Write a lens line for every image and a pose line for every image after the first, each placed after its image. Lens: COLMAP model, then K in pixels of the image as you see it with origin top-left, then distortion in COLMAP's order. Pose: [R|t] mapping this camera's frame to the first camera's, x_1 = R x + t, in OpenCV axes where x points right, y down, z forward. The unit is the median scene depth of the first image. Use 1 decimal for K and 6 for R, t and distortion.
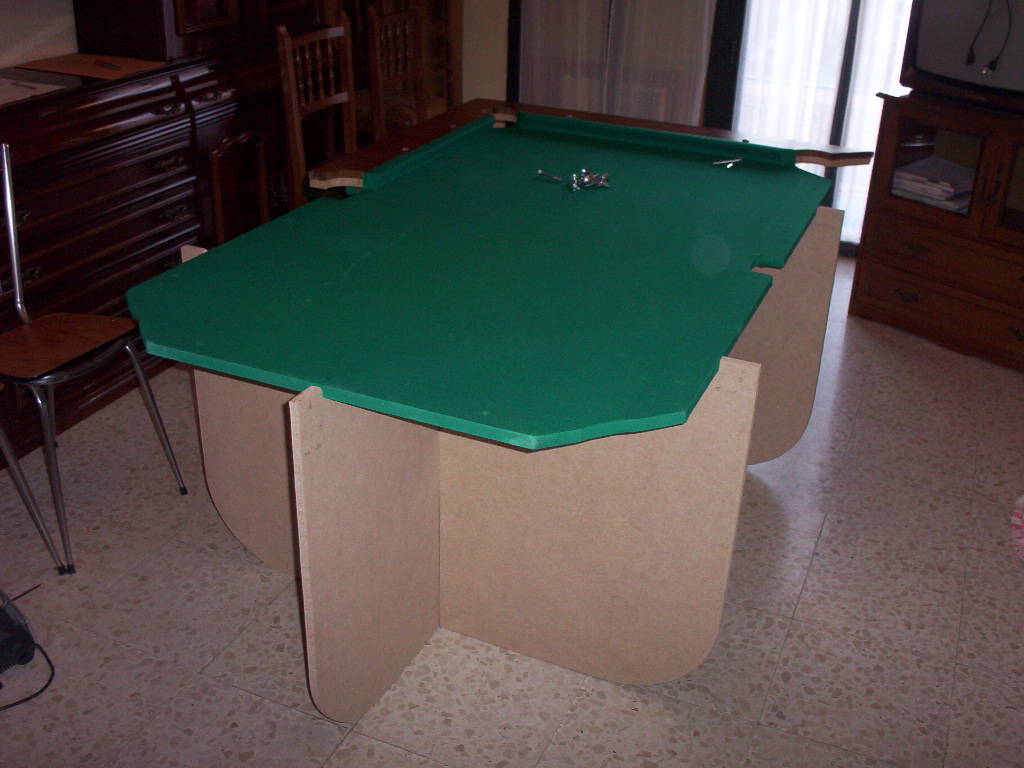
lens RADIAL K [[1102.1, 0, 512.0], [0, 1102.1, 384.0], [0, 0, 1]] dist [-0.134055, 0.106540]
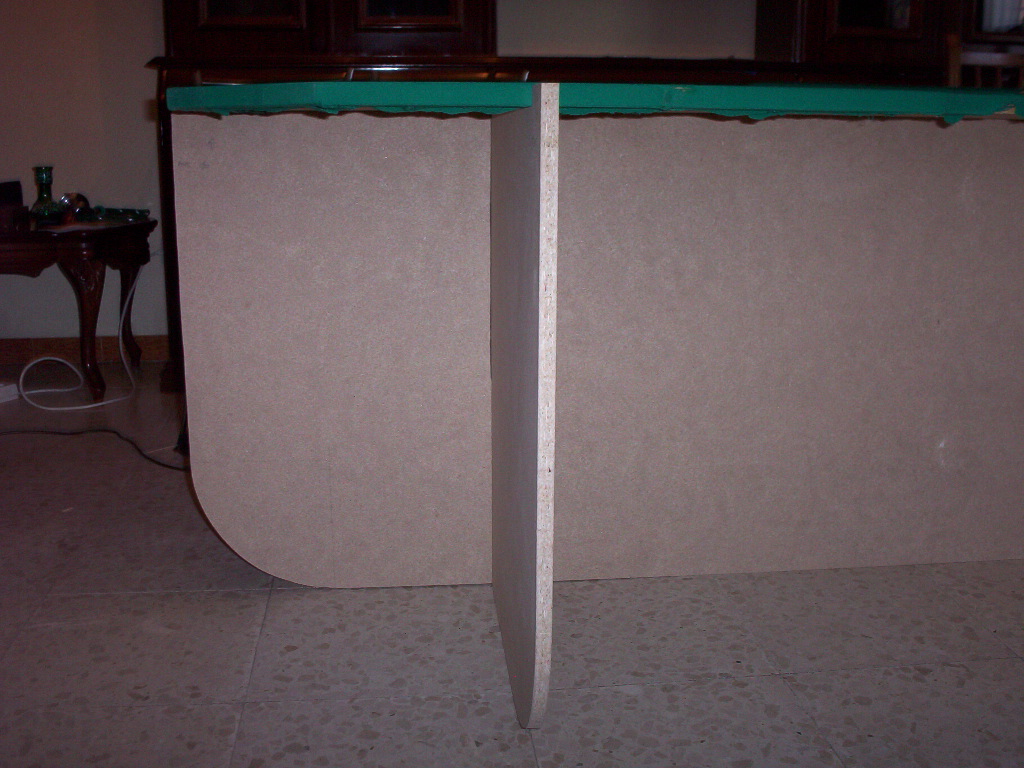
lens RADIAL K [[1102.1, 0, 512.0], [0, 1102.1, 384.0], [0, 0, 1]] dist [-0.134055, 0.106540]
pose [[0.496280, 0.168125, -0.851727, 0.592505], [-0.380415, 0.923982, -0.039271, 0.129367], [0.780378, 0.343500, 0.522511, 0.620200]]
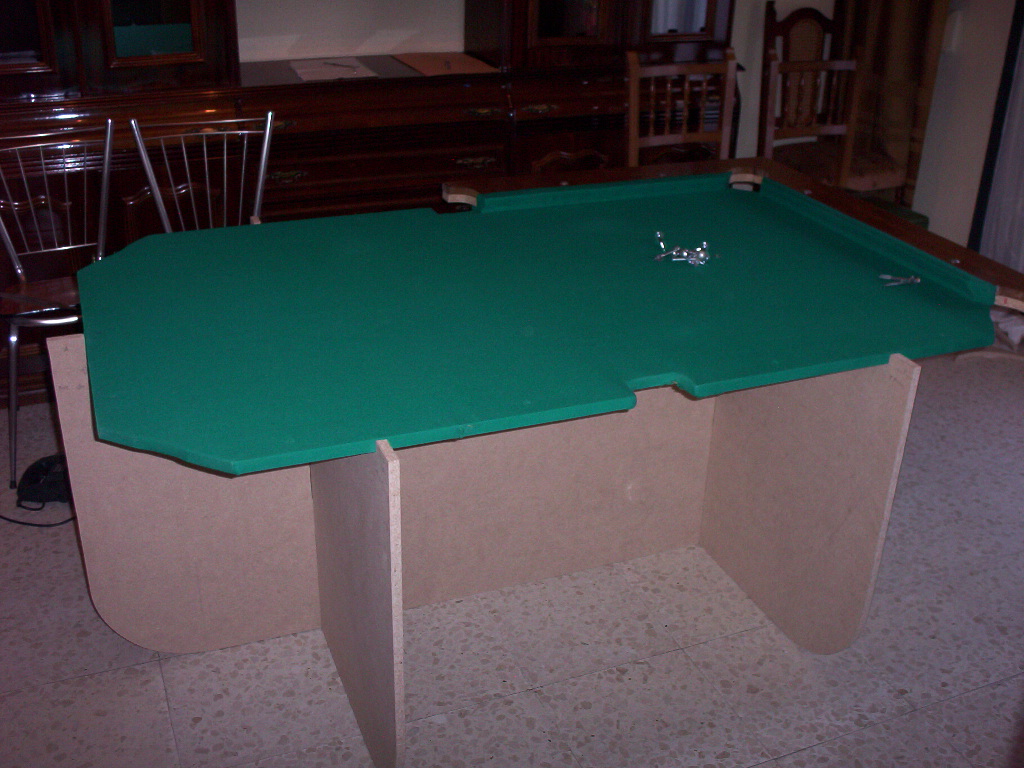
lens RADIAL K [[1102.1, 0, 512.0], [0, 1102.1, 384.0], [0, 0, 1]] dist [-0.134055, 0.106540]
pose [[0.720253, 0.296827, -0.627001, 0.680436], [-0.317997, 0.944551, 0.081866, -0.143608], [0.616534, 0.140420, 0.774705, 0.311619]]
